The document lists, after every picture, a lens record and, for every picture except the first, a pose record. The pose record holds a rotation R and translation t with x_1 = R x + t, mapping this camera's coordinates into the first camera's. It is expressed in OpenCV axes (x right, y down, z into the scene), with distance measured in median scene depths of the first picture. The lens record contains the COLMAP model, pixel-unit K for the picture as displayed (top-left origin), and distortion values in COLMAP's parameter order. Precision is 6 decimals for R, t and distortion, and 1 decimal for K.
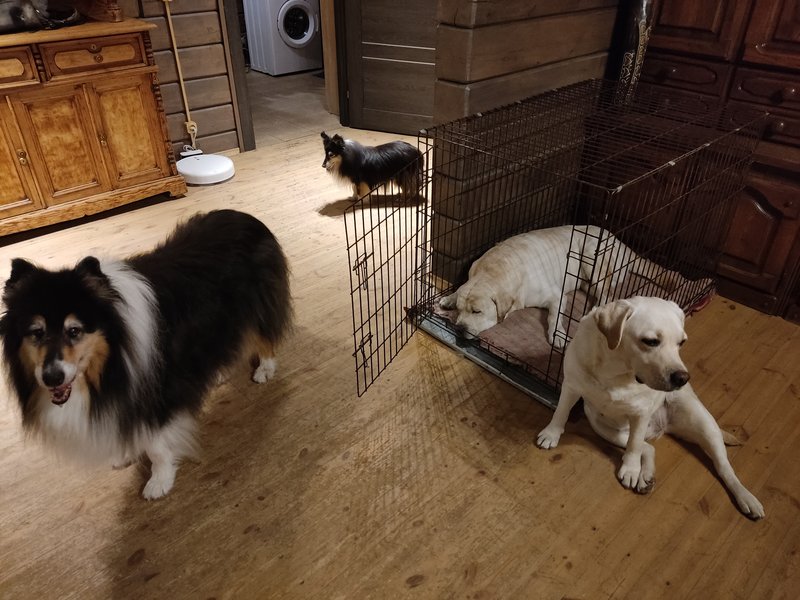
lens RADIAL K [[573.3, 0, 400.0], [0, 573.3, 300.0], [0, 0, 1]] dist [0.077166, -0.106288]
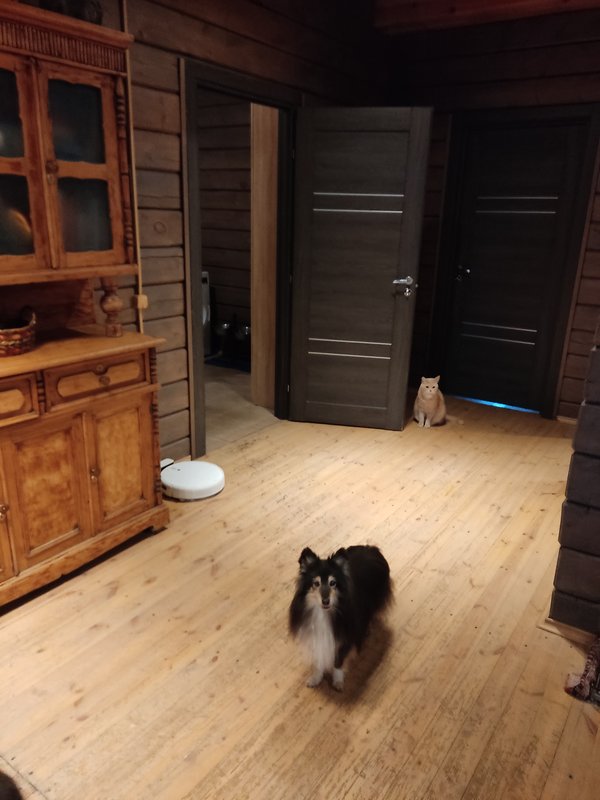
lens RADIAL K [[573.3, 0, 300.0], [0, 573.3, 400.0], [0, 0, 1]] dist [0.077166, -0.106288]
pose [[0.976790, -0.045380, 0.209335, -0.397425], [0.098273, 0.963316, -0.249729, -0.150024], [-0.190323, 0.264505, 0.945417, 0.172533]]
